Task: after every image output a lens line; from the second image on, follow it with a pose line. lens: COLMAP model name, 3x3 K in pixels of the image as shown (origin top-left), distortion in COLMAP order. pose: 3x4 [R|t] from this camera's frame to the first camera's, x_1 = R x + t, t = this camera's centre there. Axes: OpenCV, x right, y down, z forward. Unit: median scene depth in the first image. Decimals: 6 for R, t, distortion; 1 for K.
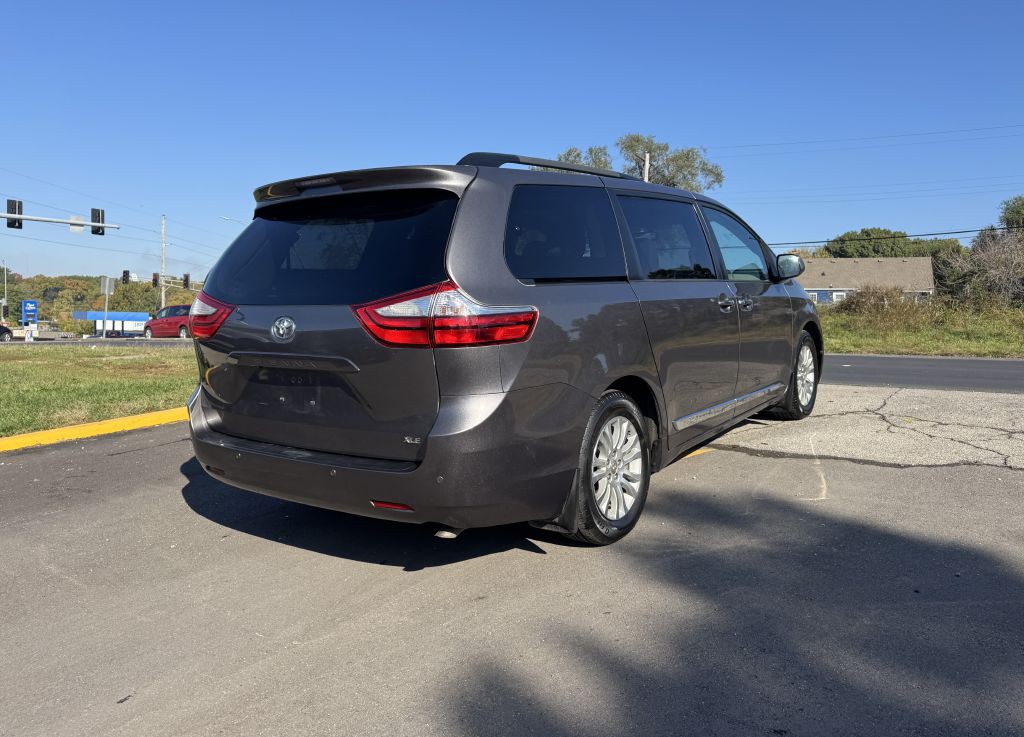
lens RADIAL K [[764.5, 0, 511.0], [0, 764.5, 355.7], [0, 0, 1]] dist [0.003923, 0.000132]
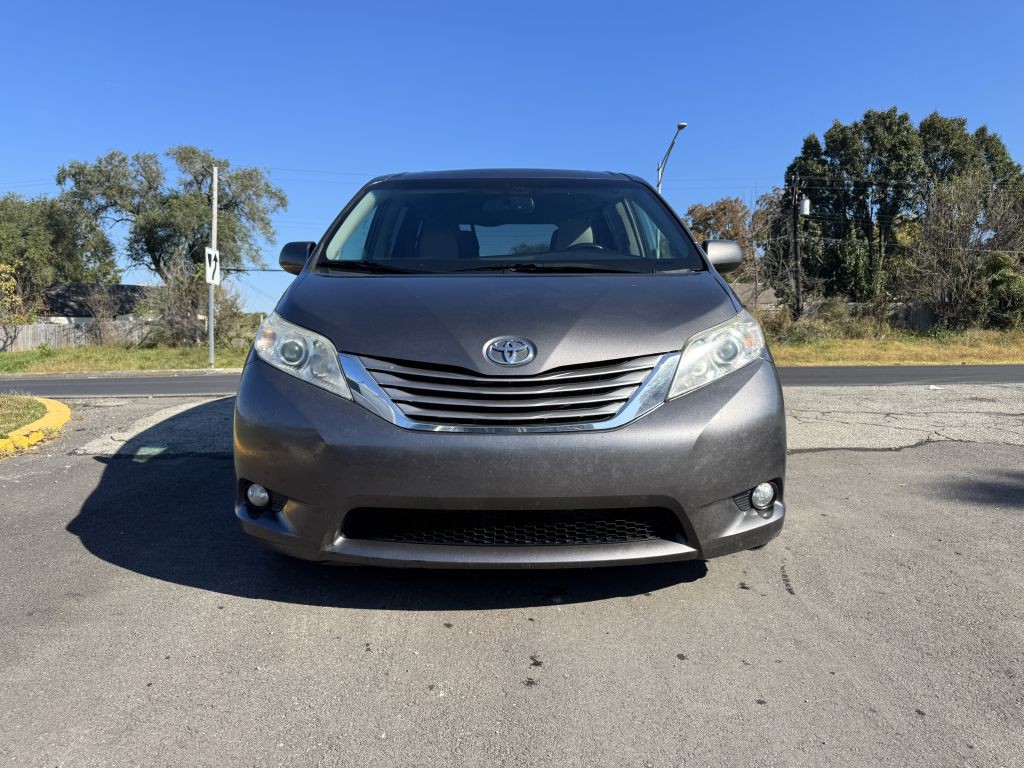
lens RADIAL K [[757.5, 0, 505.8], [0, 757.5, 378.1], [0, 0, 1]] dist [0.005288, -0.007307]
pose [[0.824730, -0.035240, 0.564428, -0.089508], [0.040599, 0.999171, 0.003060, 0.003461], [-0.564068, 0.020391, 0.825477, 0.077176]]
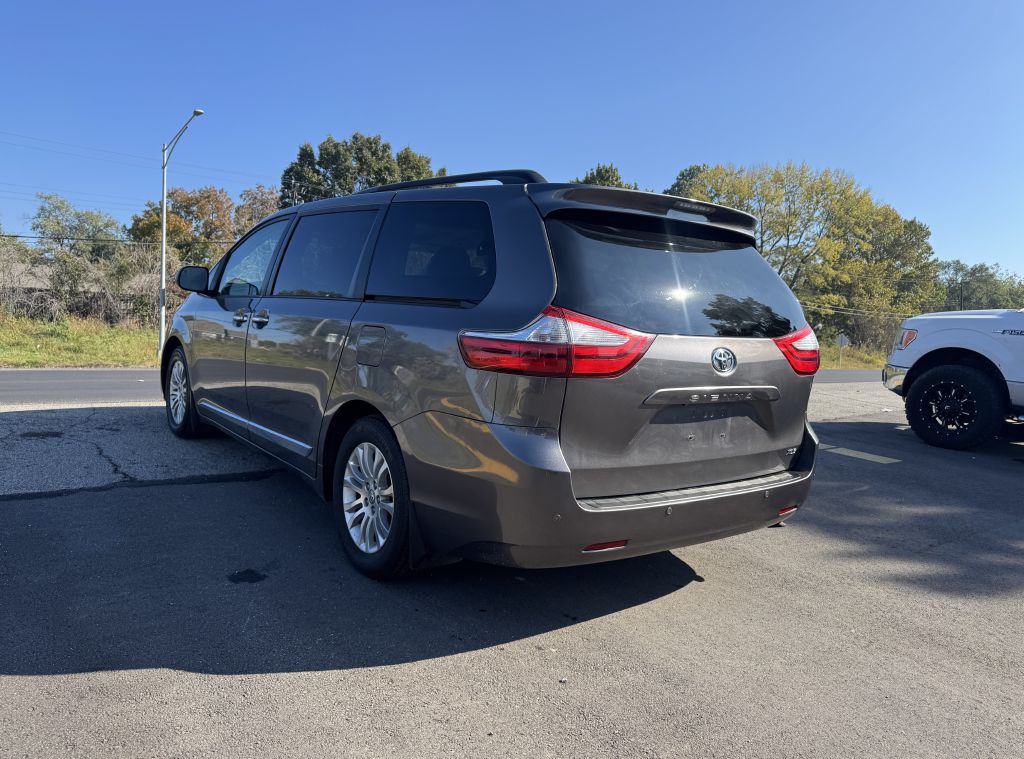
lens RADIAL K [[743.7, 0, 533.3], [0, 743.7, 379.5], [0, 0, 1]] dist [0.062781, -0.089394]
pose [[0.252503, -0.040901, 0.966731, -0.151478], [0.019428, 0.999119, 0.037197, -0.006198], [-0.967401, 0.009389, 0.253076, 0.119462]]
